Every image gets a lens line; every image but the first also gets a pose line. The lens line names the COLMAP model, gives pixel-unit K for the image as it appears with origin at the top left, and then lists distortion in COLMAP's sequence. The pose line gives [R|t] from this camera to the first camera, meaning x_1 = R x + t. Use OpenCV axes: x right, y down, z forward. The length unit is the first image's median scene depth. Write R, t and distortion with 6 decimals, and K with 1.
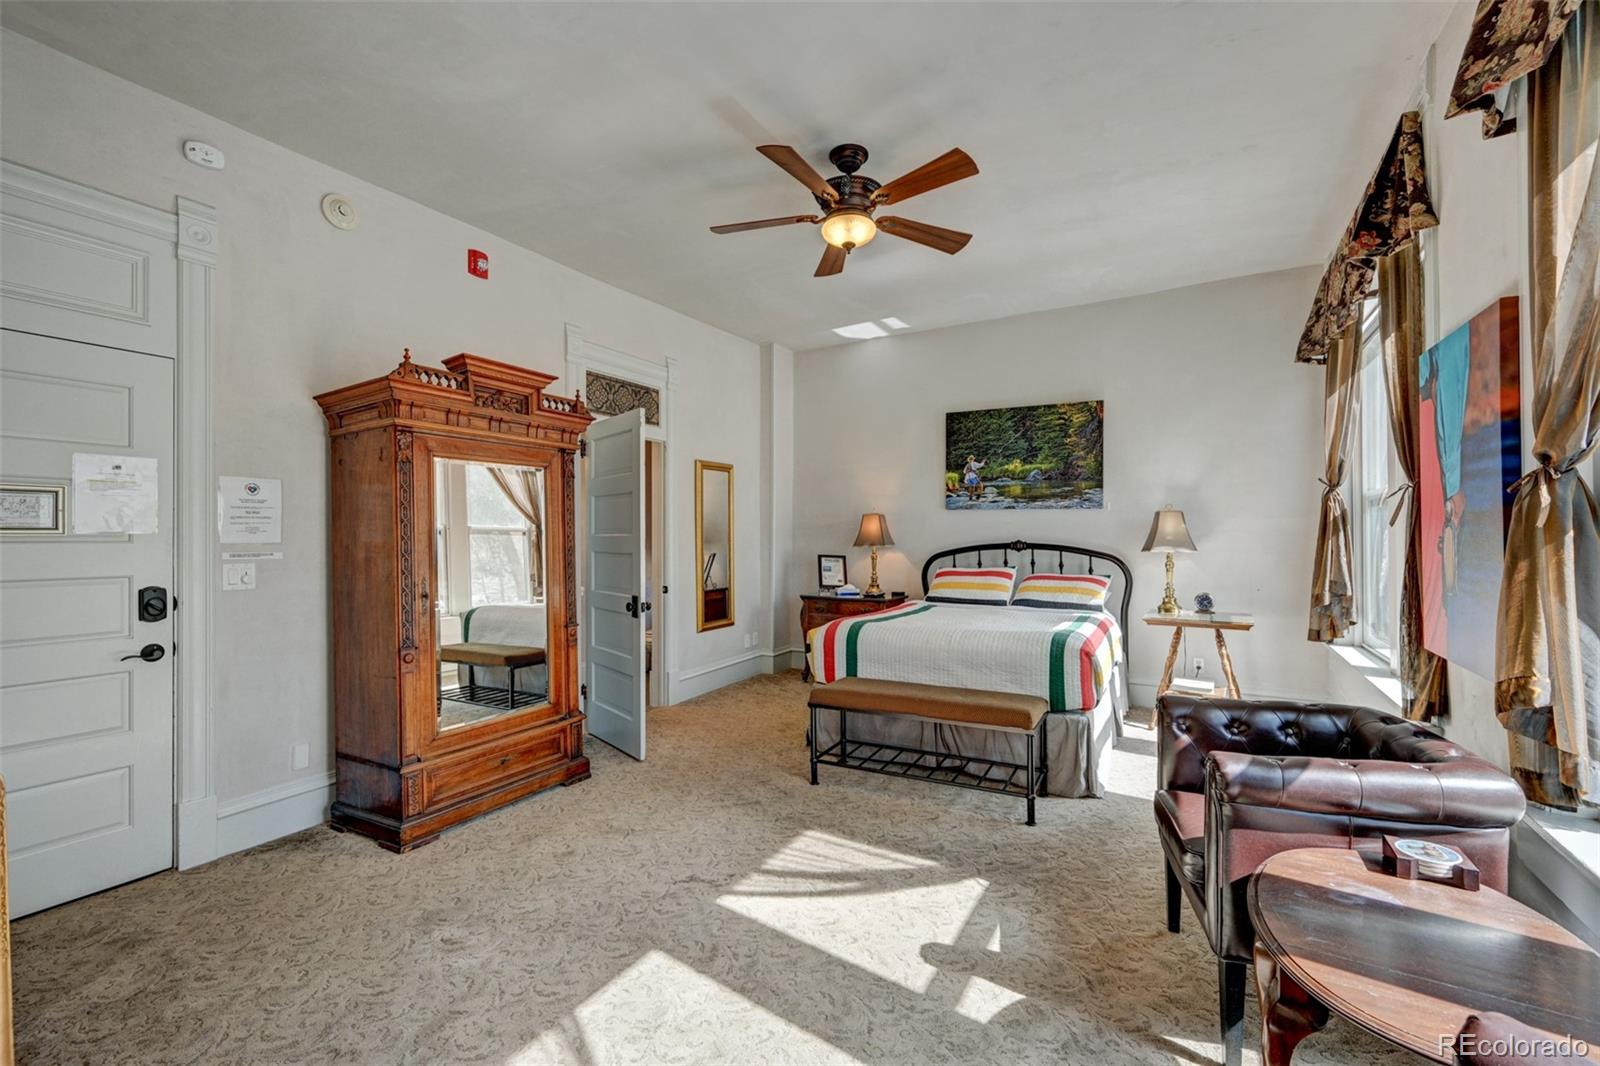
lens RADIAL K [[671.2, 0, 803.5], [0, 671.2, 535.6], [0, 0, 1]] dist [-0.000663, 0.000624]
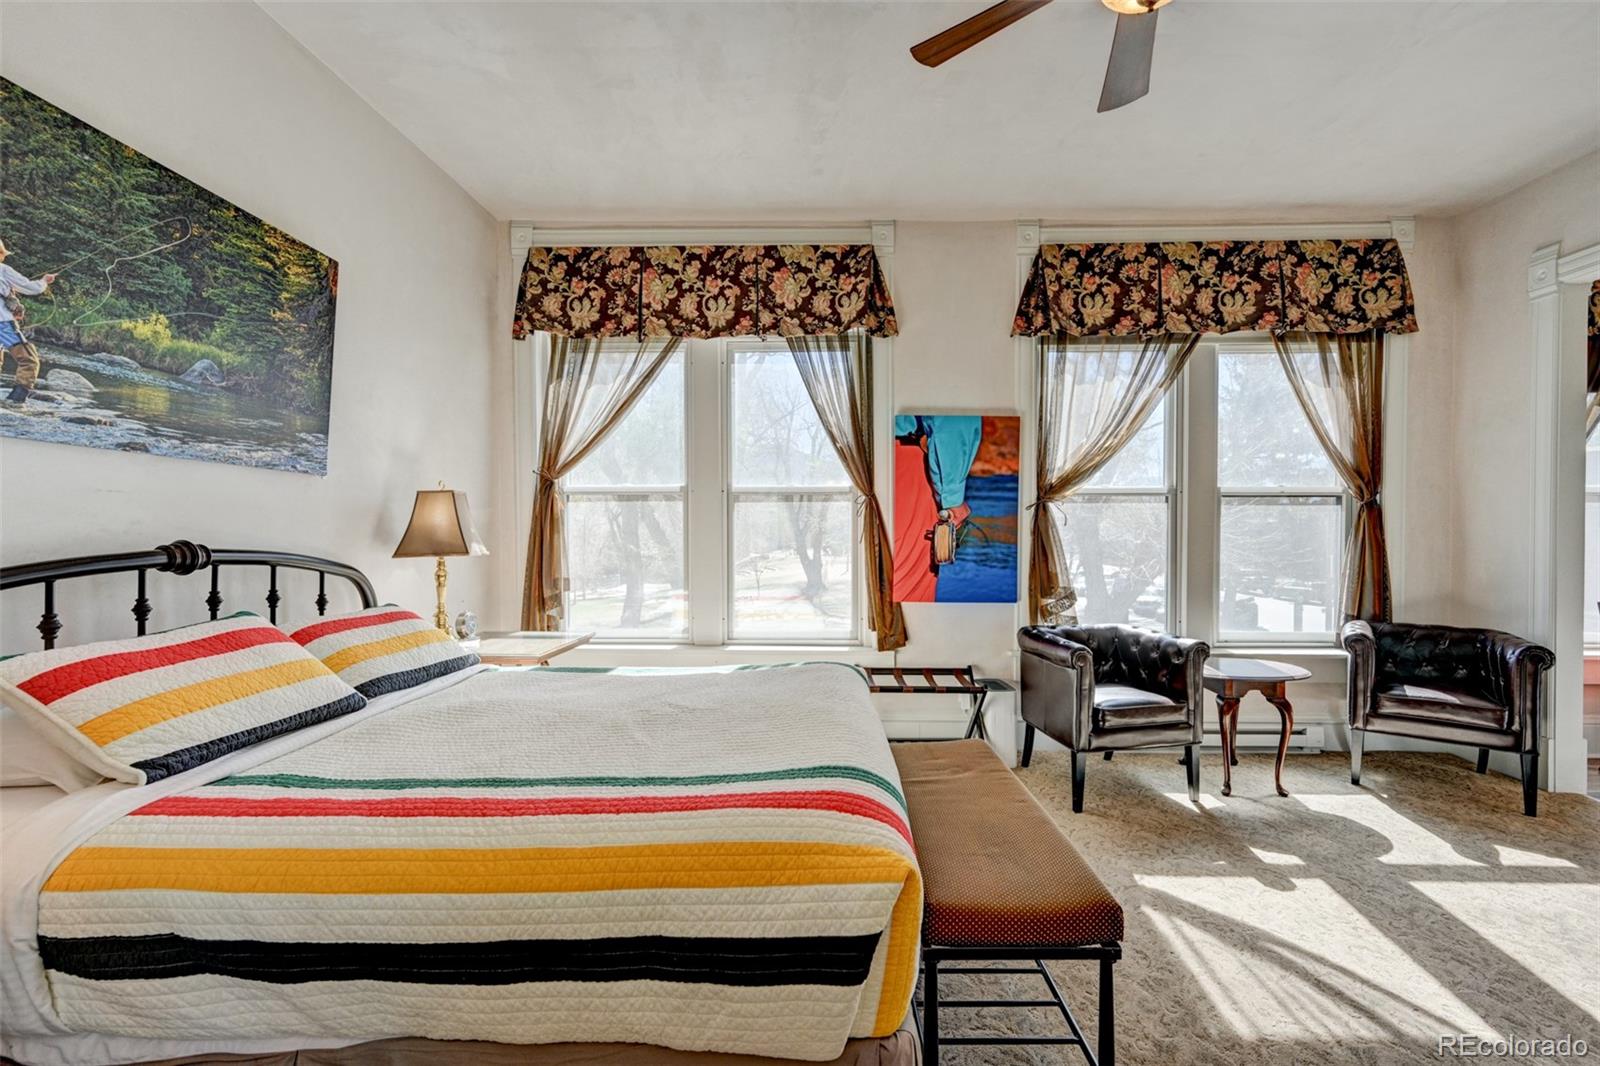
lens RADIAL K [[648.3, 0, 808.0], [0, 648.3, 536.1], [0, 0, 1]] dist [-0.003873, -0.000410]
pose [[-0.474518, -0.010224, 0.880186, -0.154283], [-0.001203, 0.999939, 0.010966, -0.000748], [-0.880245, 0.004145, -0.474501, 0.920579]]
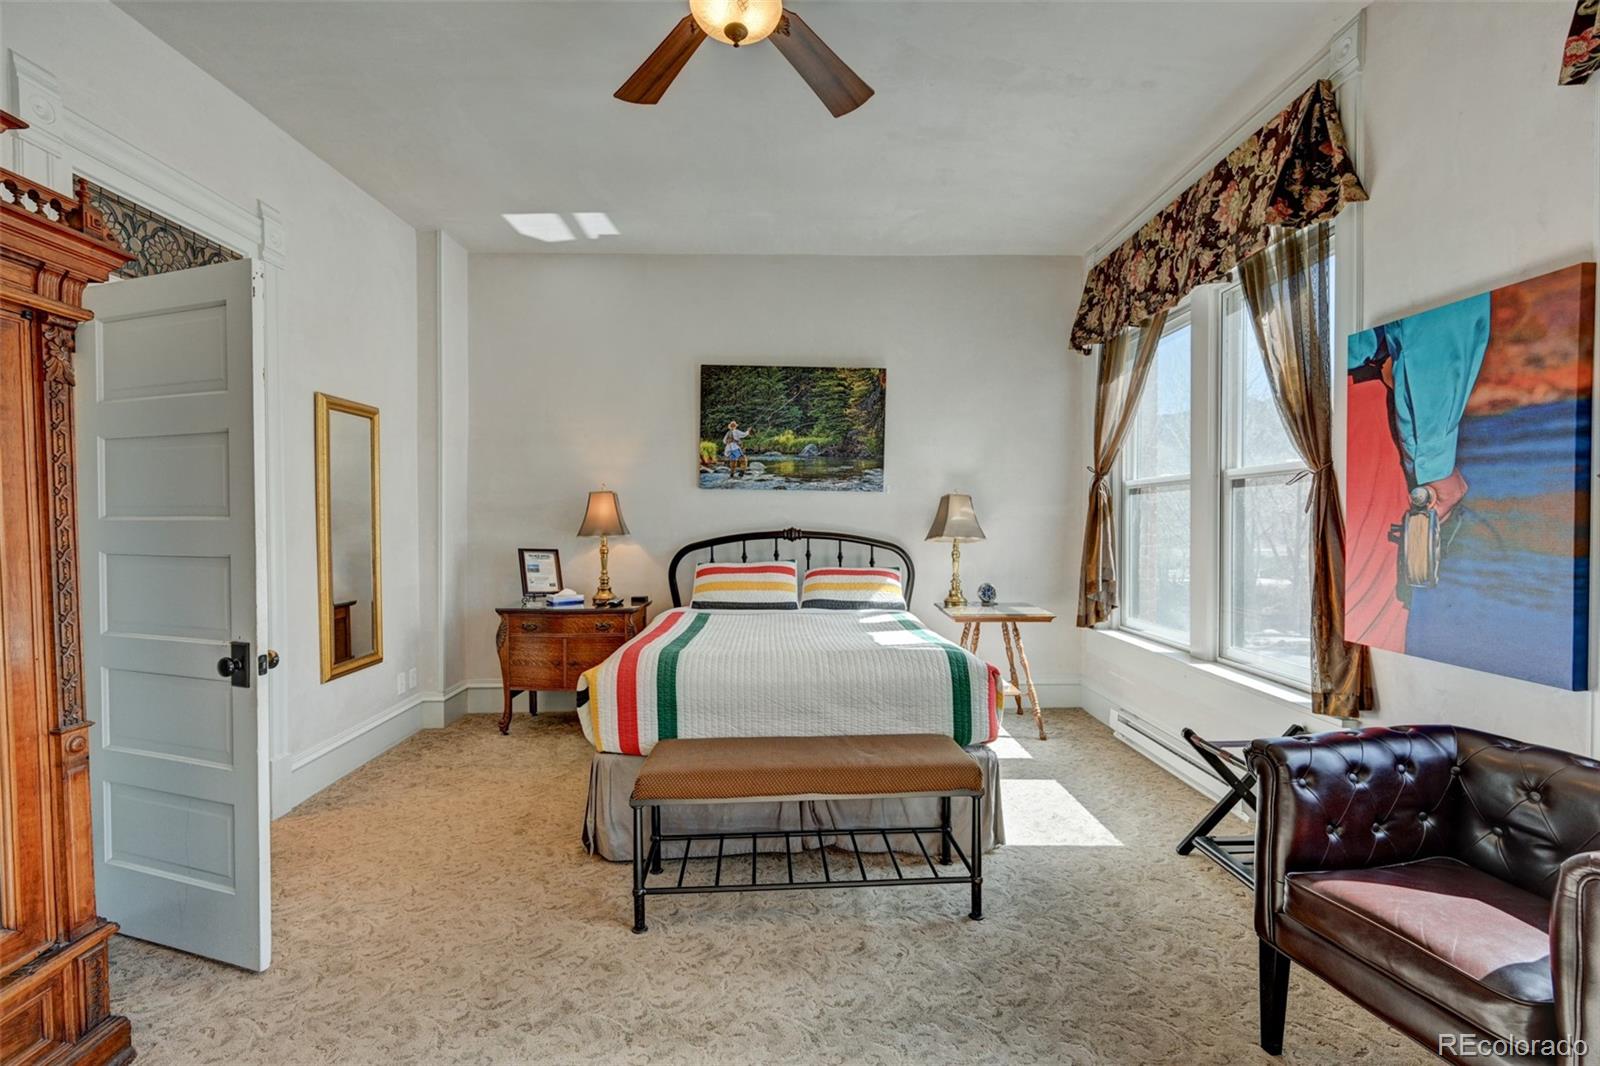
lens RADIAL K [[704.1, 0, 804.2], [0, 704.1, 535.0], [0, 0, 1]] dist [-0.000902, 0.000531]
pose [[0.851931, -0.006564, 0.523612, -0.129576], [-0.003265, 0.999835, 0.017847, 0.000452], [-0.523643, -0.016914, 0.851770, 0.266412]]
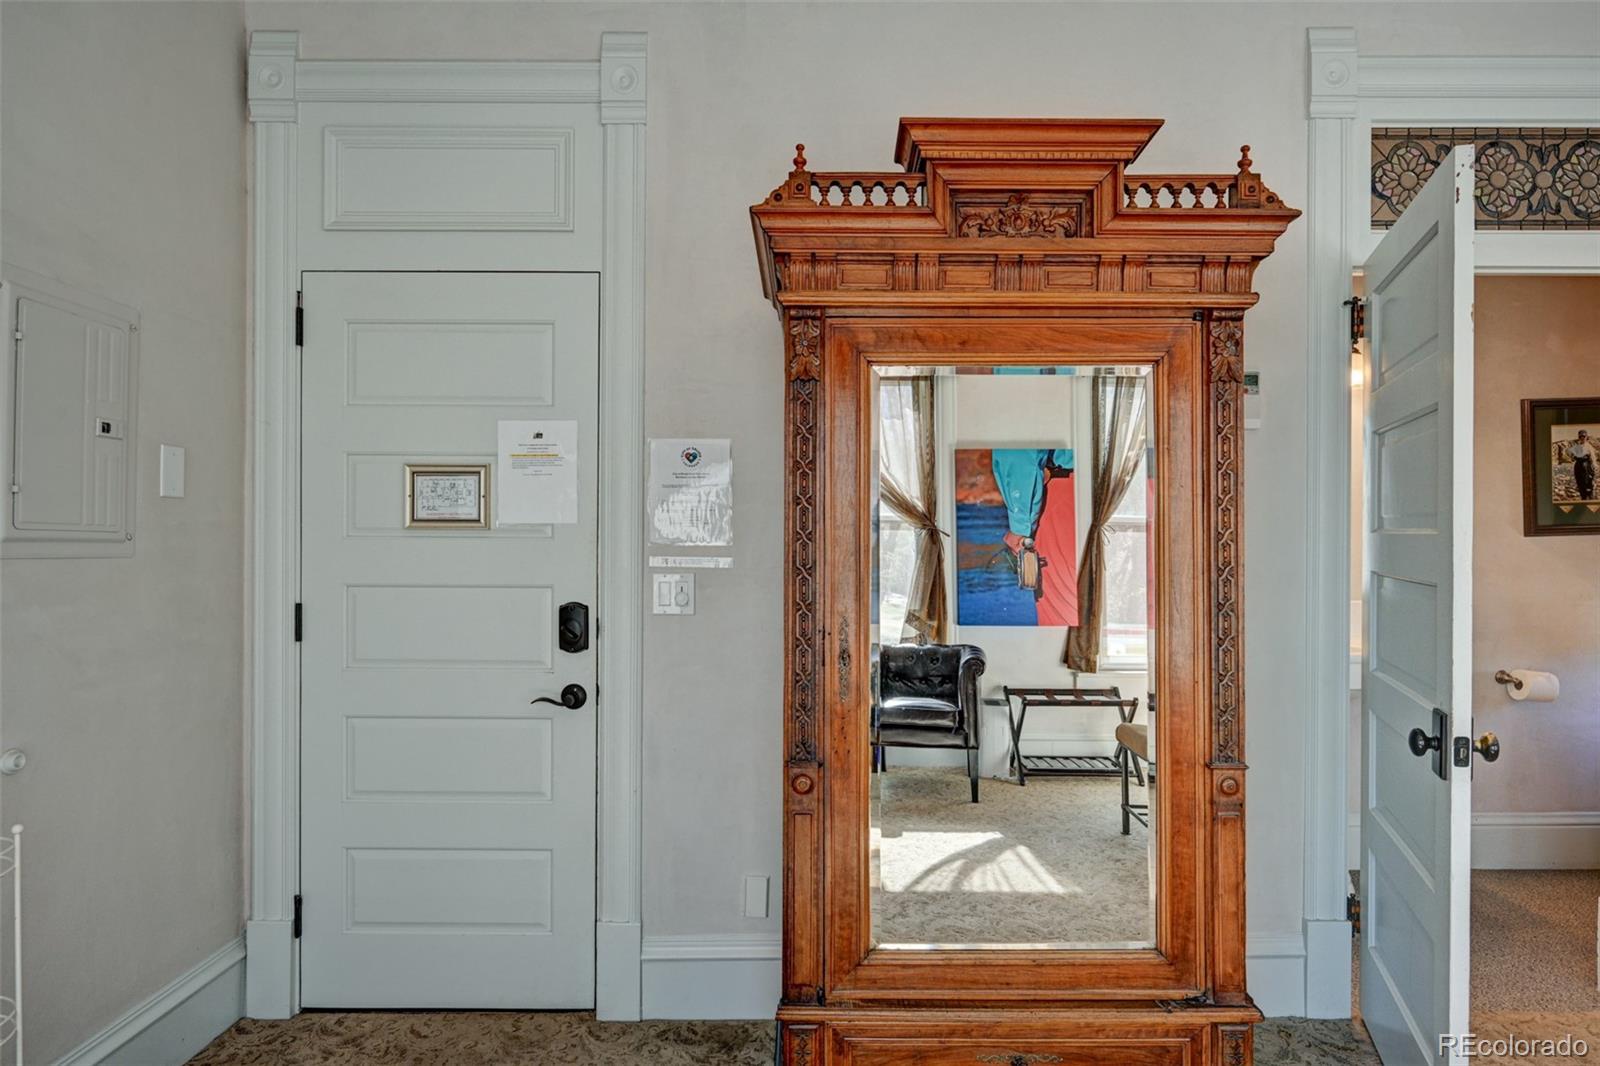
lens RADIAL K [[925.8, 0, 807.1], [0, 925.8, 535.4], [0, 0, 1]] dist [-0.004732, -0.000272]
pose [[0.495563, 0.007225, -0.868542, -0.004224], [-0.003256, 0.999974, 0.006461, -0.000581], [0.868566, -0.000374, 0.495573, 0.378872]]
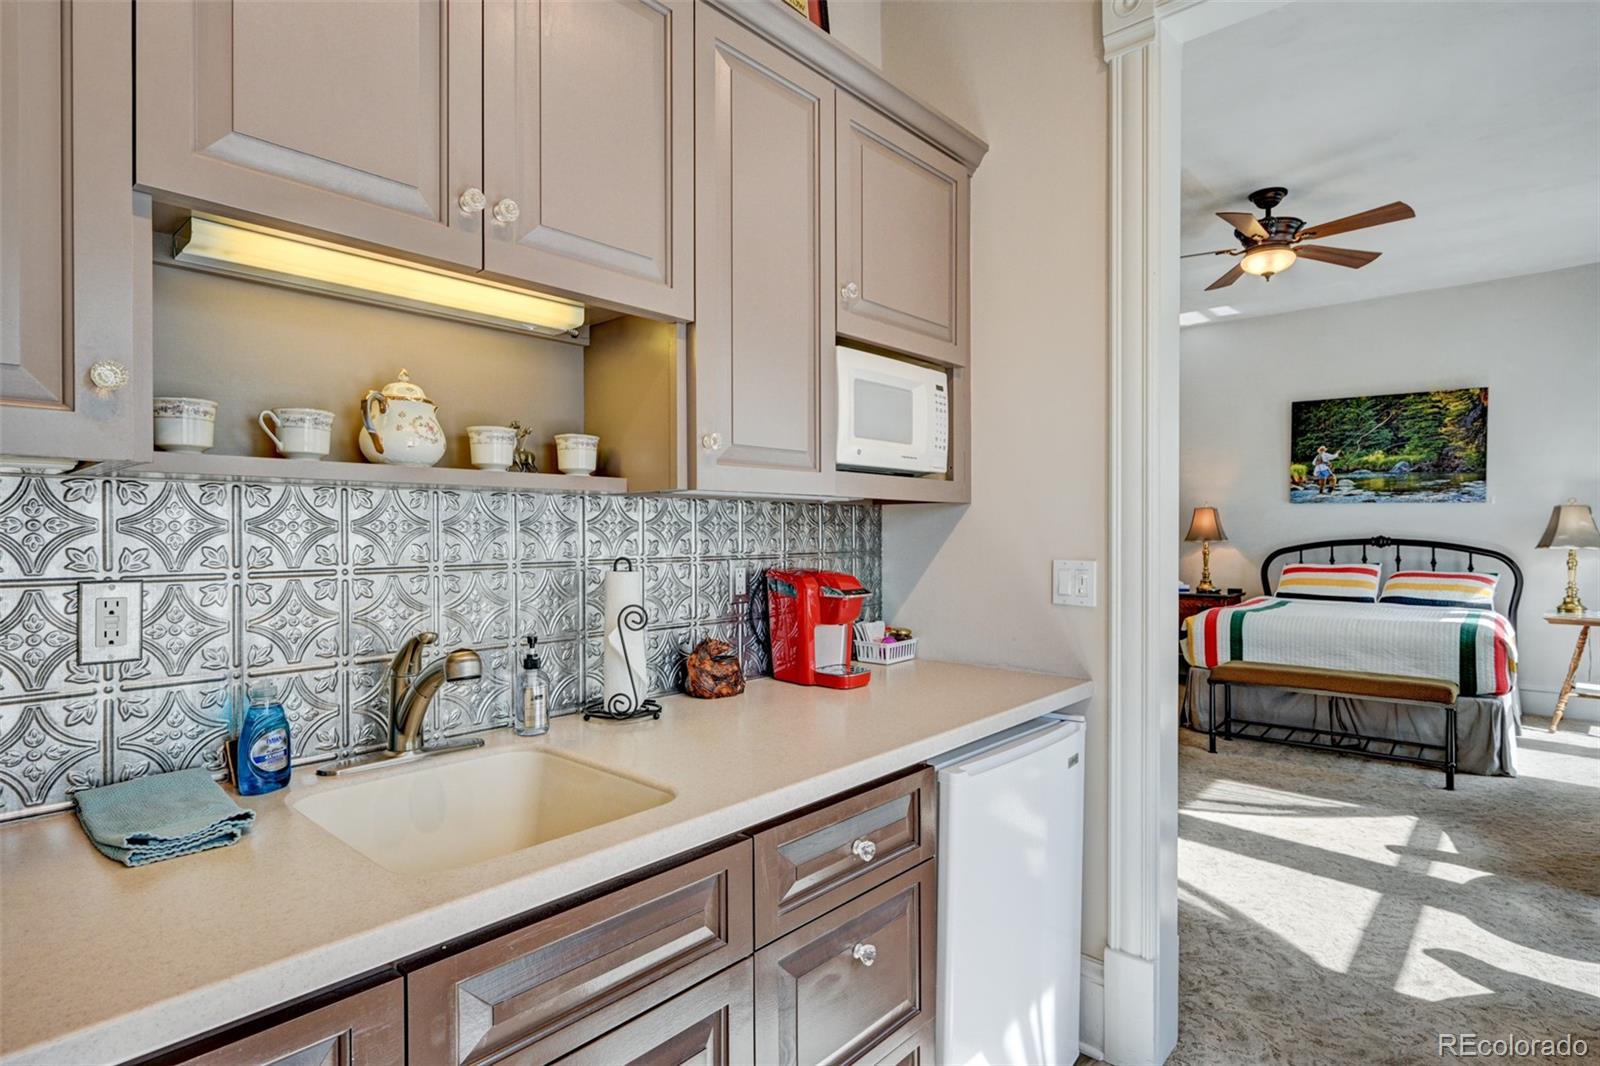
lens RADIAL K [[820.1, 0, 800.0], [0, 820.1, 533.0], [0, 0, 1]] dist [-0.005101, -0.001494]
pose [[0.977455, 0.006388, -0.211046, -0.252688], [-0.005794, 0.999977, 0.003434, 0.004171], [0.211063, -0.002134, 0.977470, -0.321399]]
